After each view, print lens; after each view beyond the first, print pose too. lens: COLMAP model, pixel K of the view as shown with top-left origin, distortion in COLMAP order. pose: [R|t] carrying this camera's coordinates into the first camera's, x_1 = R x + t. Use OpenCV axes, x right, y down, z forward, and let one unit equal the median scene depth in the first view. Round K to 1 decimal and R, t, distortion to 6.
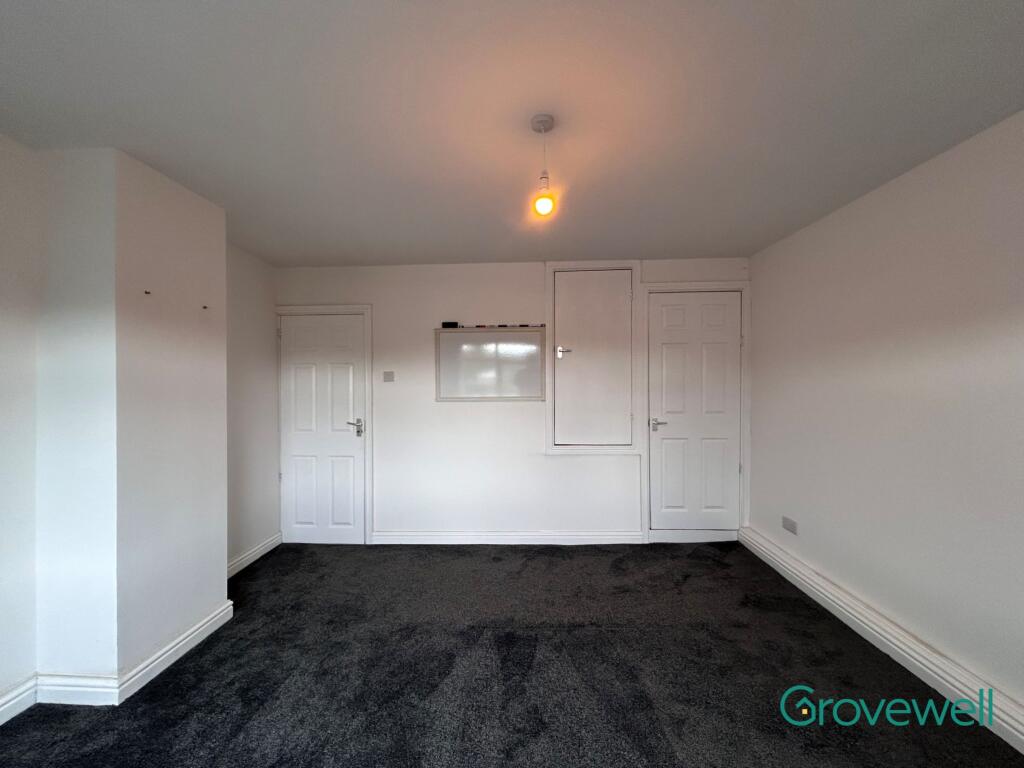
lens RADIAL K [[431.6, 0, 509.7], [0, 431.6, 385.9], [0, 0, 1]] dist [-0.001686, -0.000077]
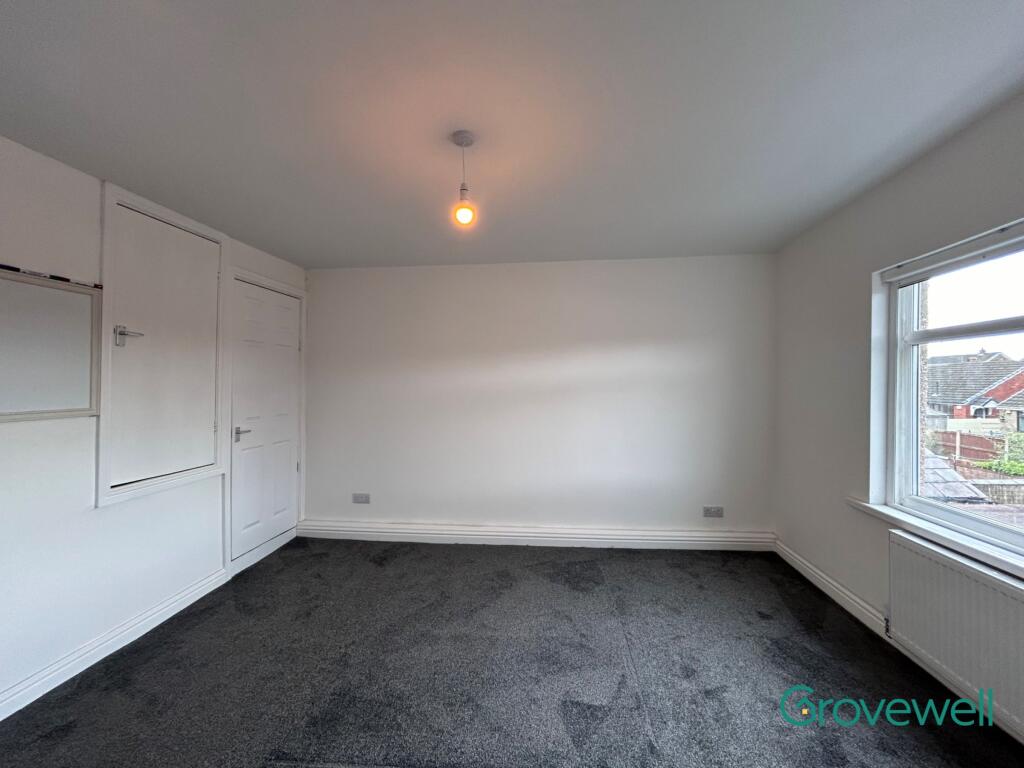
lens RADIAL K [[417.9, 0, 531.4], [0, 417.9, 385.7], [0, 0, 1]] dist [-0.001760, -0.000219]
pose [[0.023081, 0.000977, 0.999733, -0.481981], [0.014722, 0.999891, -0.001317, 0.003743], [-0.999625, 0.014748, 0.023064, 0.410307]]
